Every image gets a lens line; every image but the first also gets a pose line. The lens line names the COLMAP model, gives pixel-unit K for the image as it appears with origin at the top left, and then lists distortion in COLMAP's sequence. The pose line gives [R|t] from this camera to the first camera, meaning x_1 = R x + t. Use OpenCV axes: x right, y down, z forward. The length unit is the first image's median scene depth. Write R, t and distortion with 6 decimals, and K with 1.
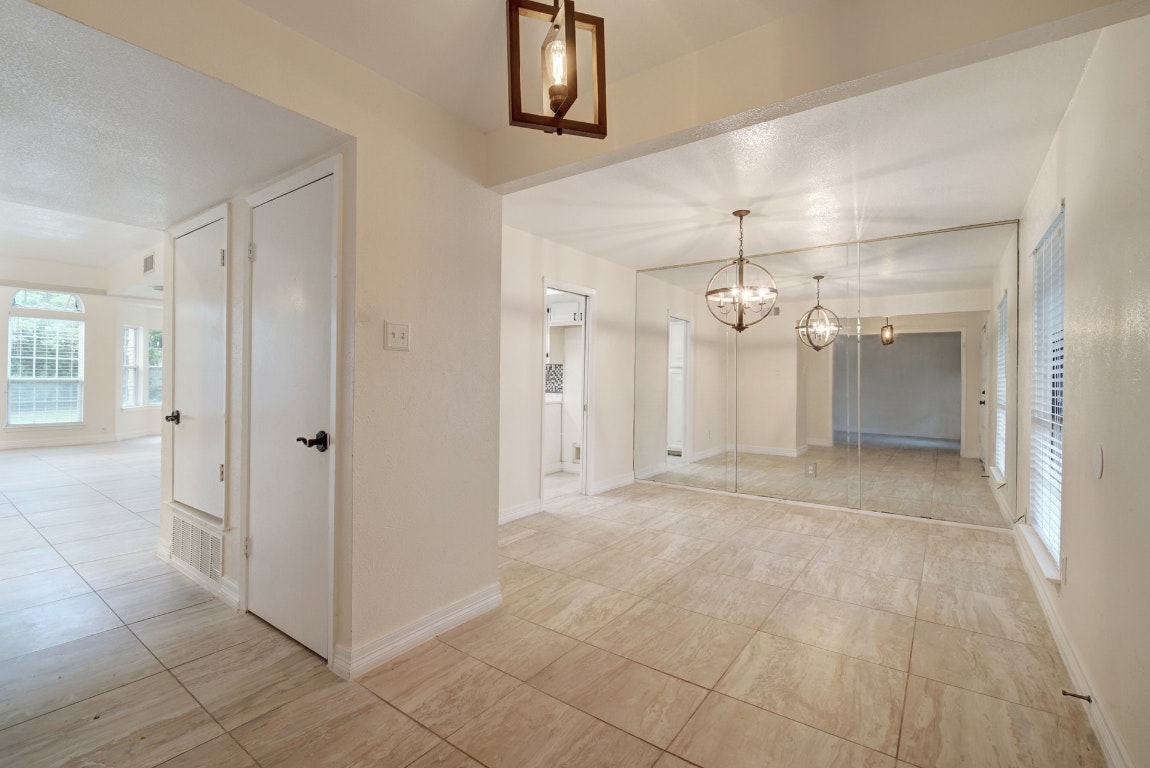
lens RADIAL K [[520.1, 0, 575.0], [0, 520.1, 384.0], [0, 0, 1]] dist [-0.001436, -0.000247]
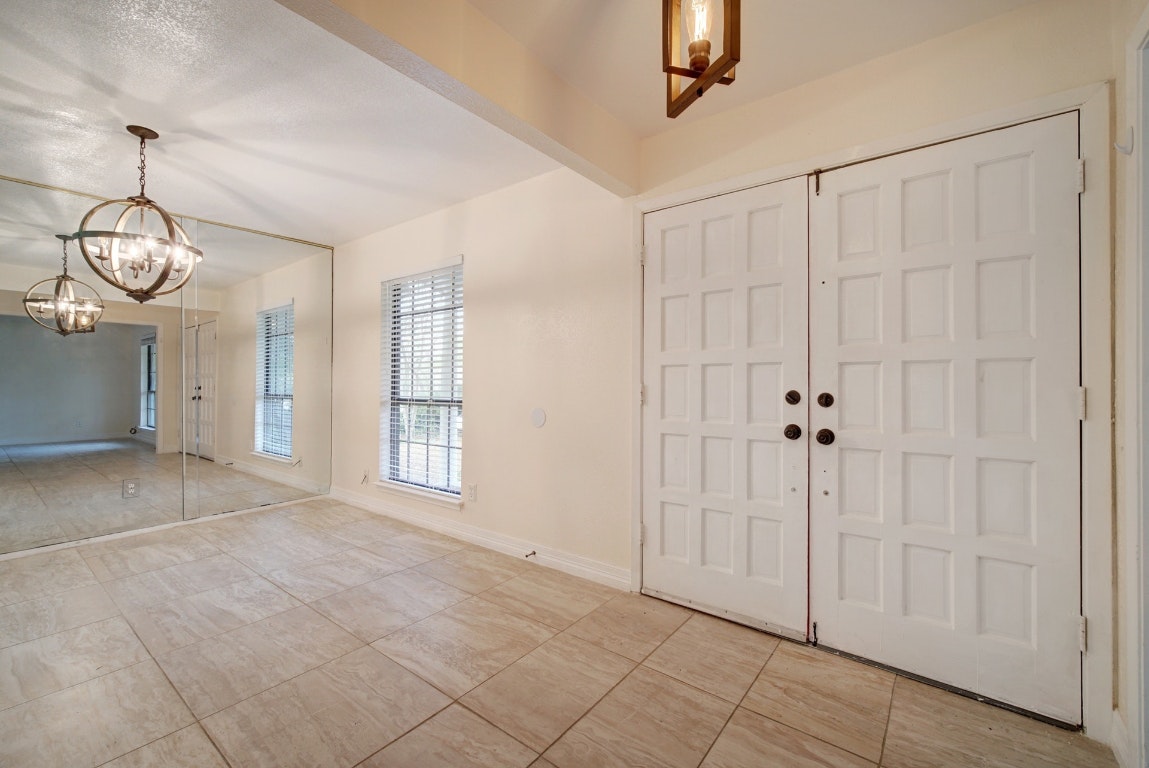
lens RADIAL K [[476.5, 0, 572.5], [0, 476.5, 381.4], [0, 0, 1]] dist [-0.002680, -0.000174]
pose [[0.038761, -0.007200, 0.999223, -0.379500], [0.010516, 0.999922, 0.006797, 0.011266], [-0.999193, 0.010245, 0.038834, 0.499974]]
